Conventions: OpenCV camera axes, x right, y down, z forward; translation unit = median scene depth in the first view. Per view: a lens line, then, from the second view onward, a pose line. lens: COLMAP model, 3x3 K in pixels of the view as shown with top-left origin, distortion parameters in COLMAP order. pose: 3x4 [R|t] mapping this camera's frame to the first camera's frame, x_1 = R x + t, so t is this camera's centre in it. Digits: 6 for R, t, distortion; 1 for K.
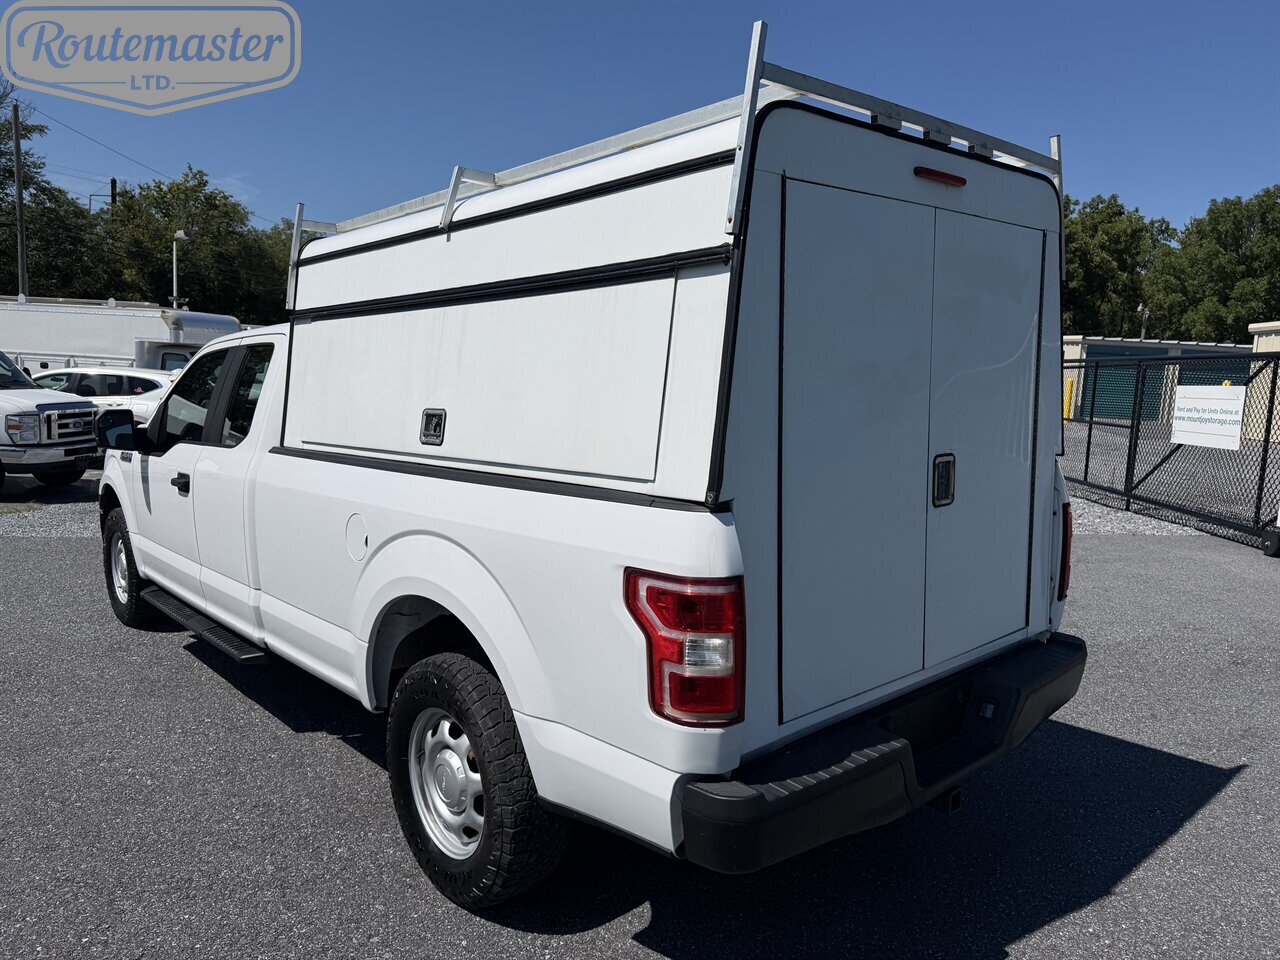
lens RADIAL K [[905.4, 0, 636.2], [0, 905.4, 488.7], [0, 0, 1]] dist [0.029618, -0.035567]
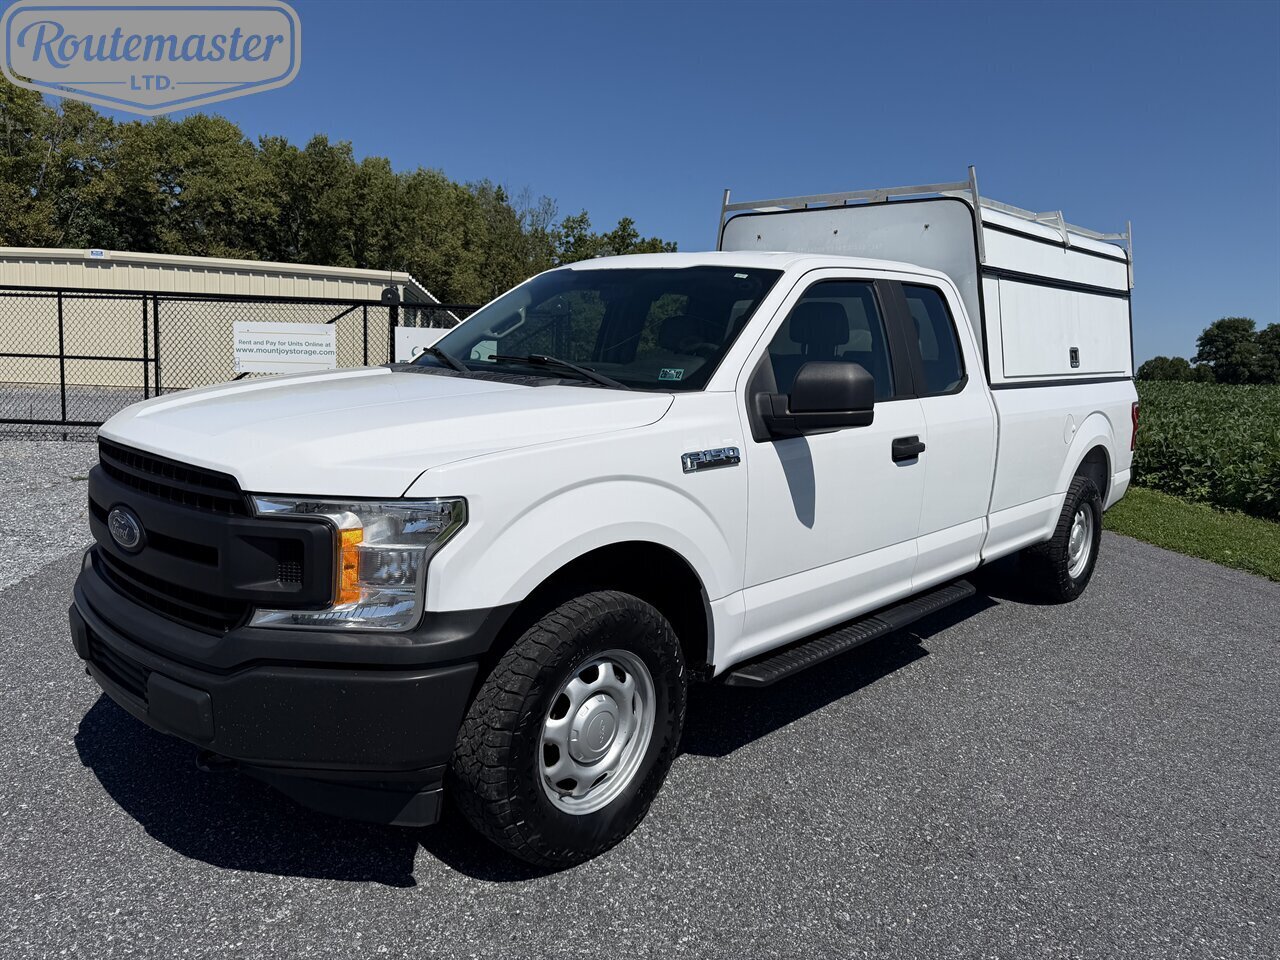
lens RADIAL K [[905.4, 0, 634.4], [0, 905.4, 475.1], [0, 0, 1]] dist [0.029618, -0.035567]
pose [[-0.090927, -0.151198, 0.984313, -0.103644], [0.088040, 0.983317, 0.159178, -0.010739], [-0.991958, 0.101132, -0.076098, 0.106628]]
